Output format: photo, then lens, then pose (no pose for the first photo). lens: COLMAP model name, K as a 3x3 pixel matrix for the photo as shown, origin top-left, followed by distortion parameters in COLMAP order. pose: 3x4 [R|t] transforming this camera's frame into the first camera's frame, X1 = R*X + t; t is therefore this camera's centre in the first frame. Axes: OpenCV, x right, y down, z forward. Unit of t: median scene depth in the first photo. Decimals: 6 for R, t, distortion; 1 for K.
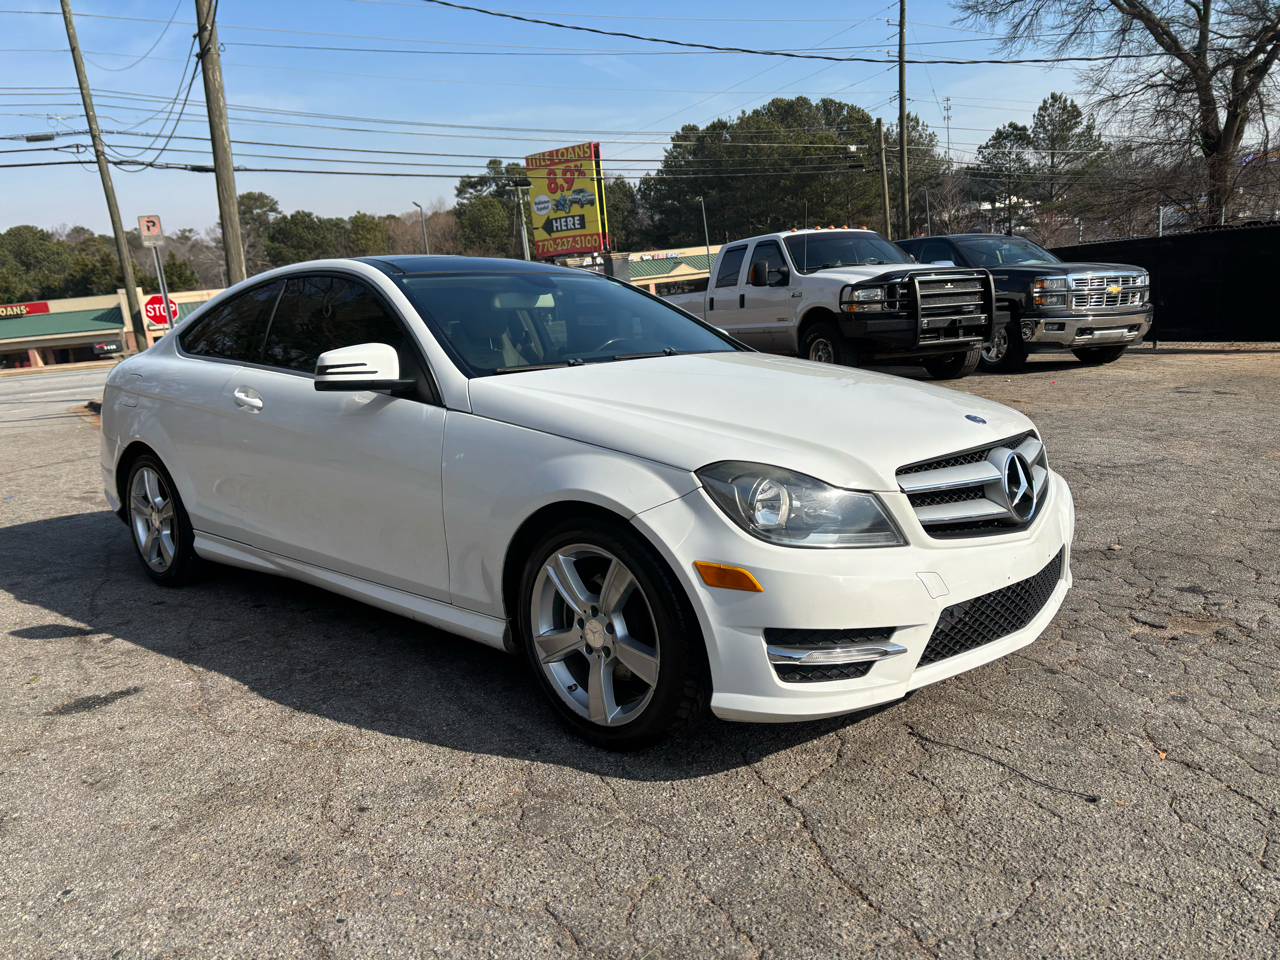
lens RADIAL K [[962.8, 0, 649.9], [0, 962.8, 474.4], [0, 0, 1]] dist [0.049627, -0.054996]
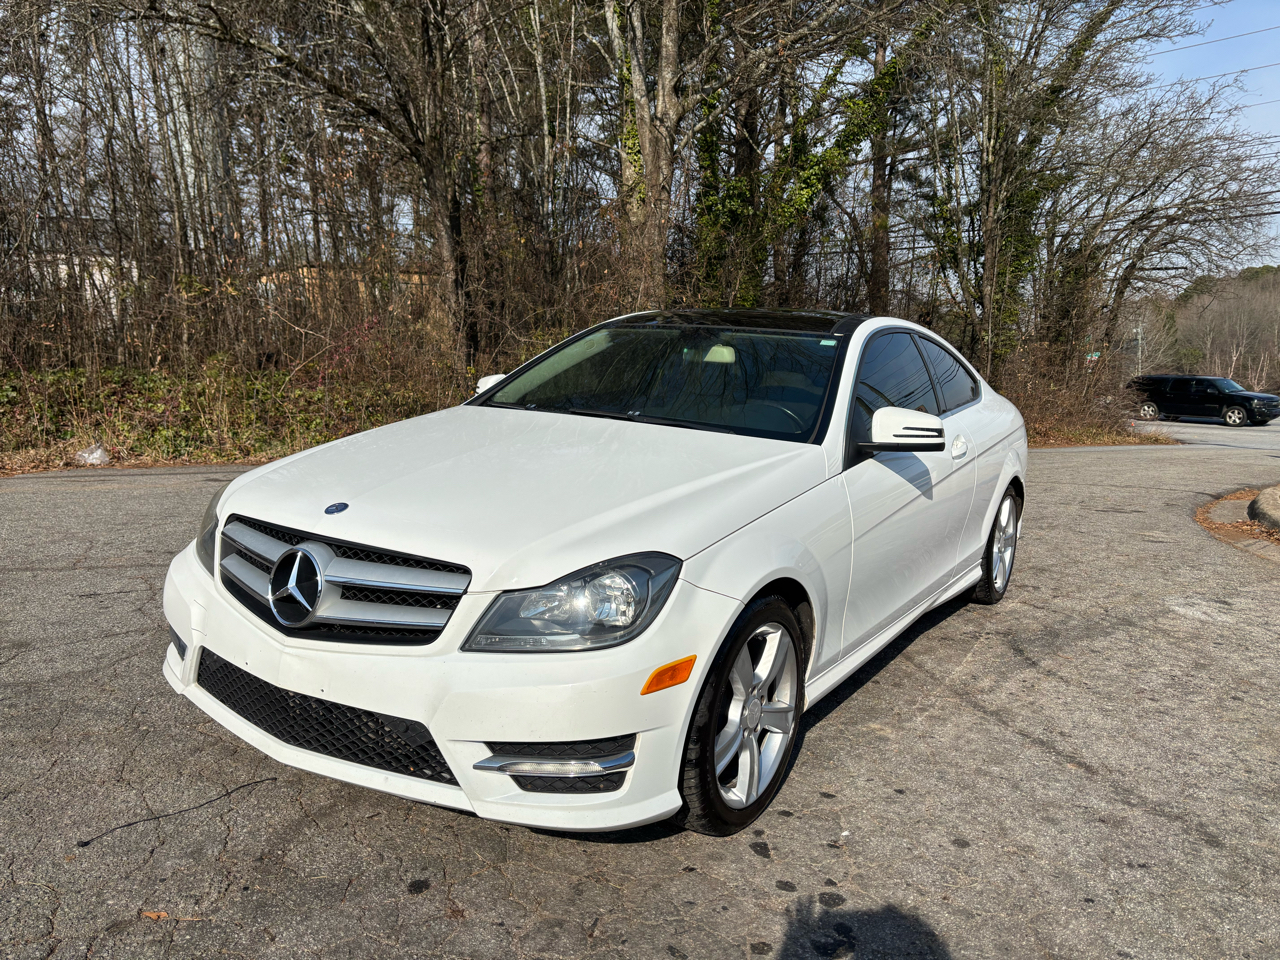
lens RADIAL K [[963.1, 0, 634.7], [0, 963.1, 478.7], [0, 0, 1]] dist [0.052306, -0.056975]
pose [[0.158847, 0.193505, -0.968155, 0.919201], [-0.211177, 0.964570, 0.158140, -0.209901], [0.964454, 0.179332, 0.194083, 0.800465]]
